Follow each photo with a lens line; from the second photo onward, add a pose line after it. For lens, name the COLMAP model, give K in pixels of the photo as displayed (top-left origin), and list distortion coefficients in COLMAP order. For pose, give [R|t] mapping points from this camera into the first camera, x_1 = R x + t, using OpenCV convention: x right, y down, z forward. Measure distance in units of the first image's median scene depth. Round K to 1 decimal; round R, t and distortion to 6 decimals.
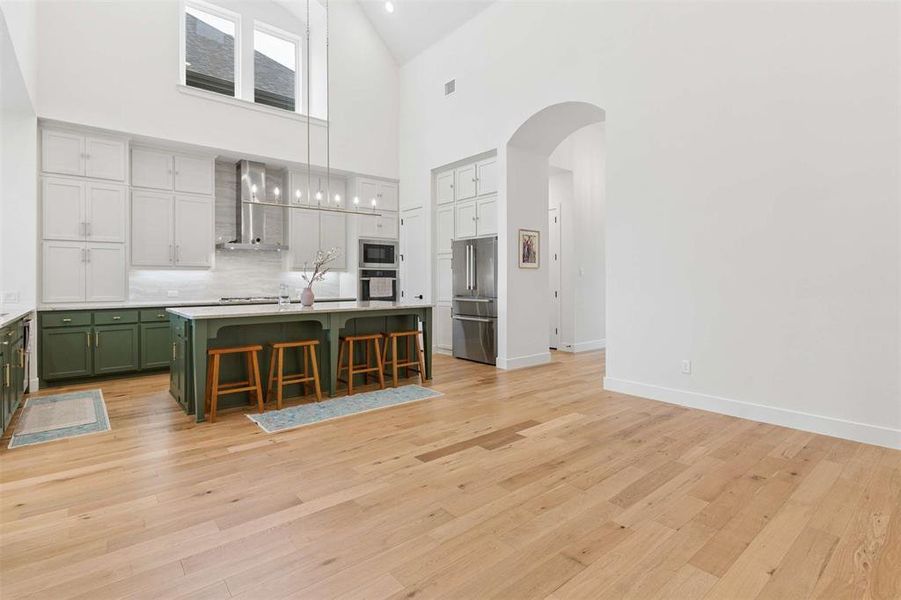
lens RADIAL K [[439.1, 0, 450.5], [0, 439.1, 282.7], [0, 0, 1]] dist [0.003376, -0.001382]
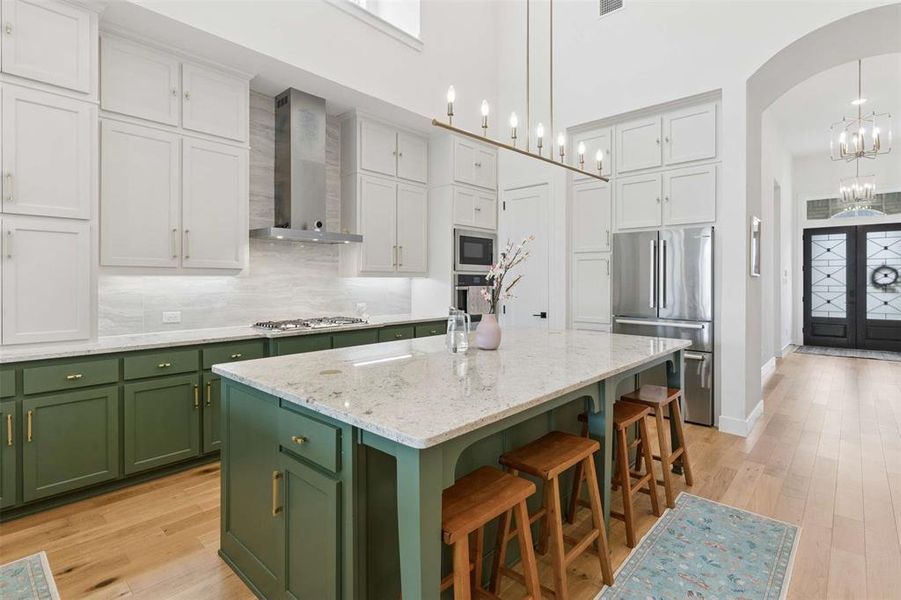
lens RADIAL K [[439.1, 0, 451.6], [0, 439.1, 283.1], [0, 0, 1]] dist [0.003376, -0.001382]
pose [[0.990981, 0.005420, 0.133890, -0.355336], [-0.005723, 0.999982, 0.001879, -0.020994], [-0.133878, -0.002628, 0.990994, 0.402117]]
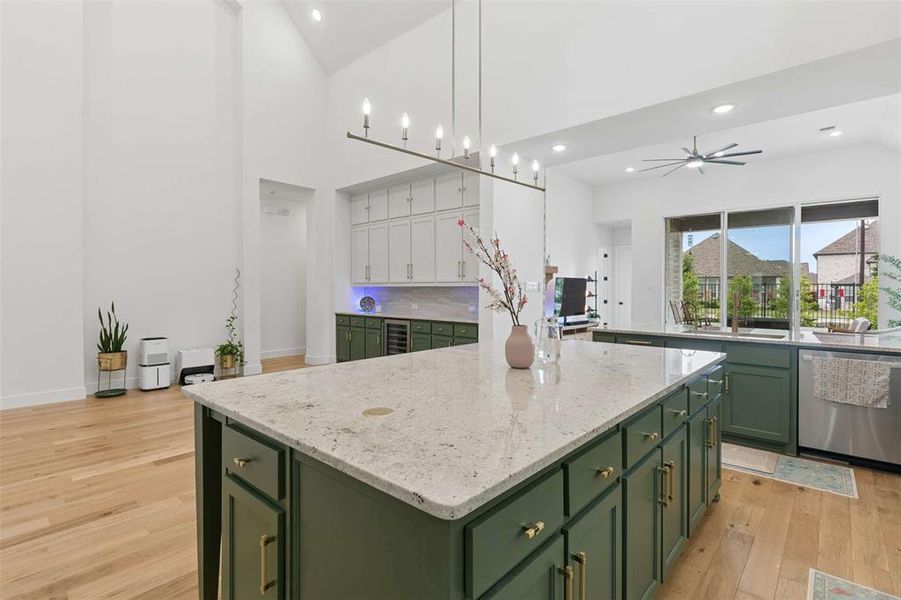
lens RADIAL K [[439.1, 0, 454.2], [0, 439.1, 286.8], [0, 0, 1]] dist [0.003376, -0.001382]
pose [[-0.988954, 0.003217, -0.148189, -0.161504], [0.003499, 0.999993, -0.001642, -0.022388], [0.148183, -0.002142, -0.988958, 1.159850]]
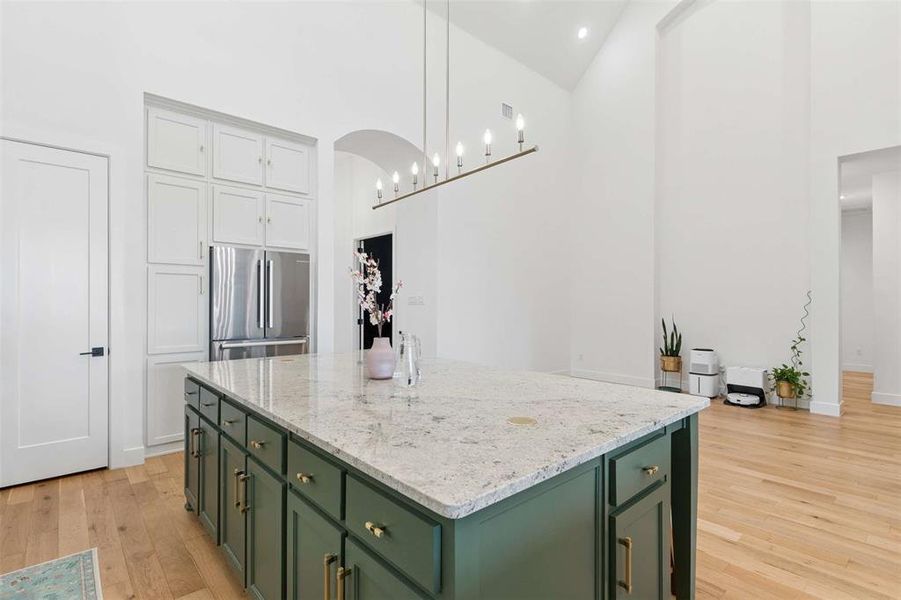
lens RADIAL K [[434.9, 0, 447.9], [0, 434.9, 304.8], [0, 0, 1]] dist [-0.004429, -0.000806]
pose [[-0.037983, 0.002105, 0.999276, -0.626424], [0.000354, 0.999998, -0.002093, -0.017732], [-0.999278, 0.000274, -0.037984, 0.771097]]
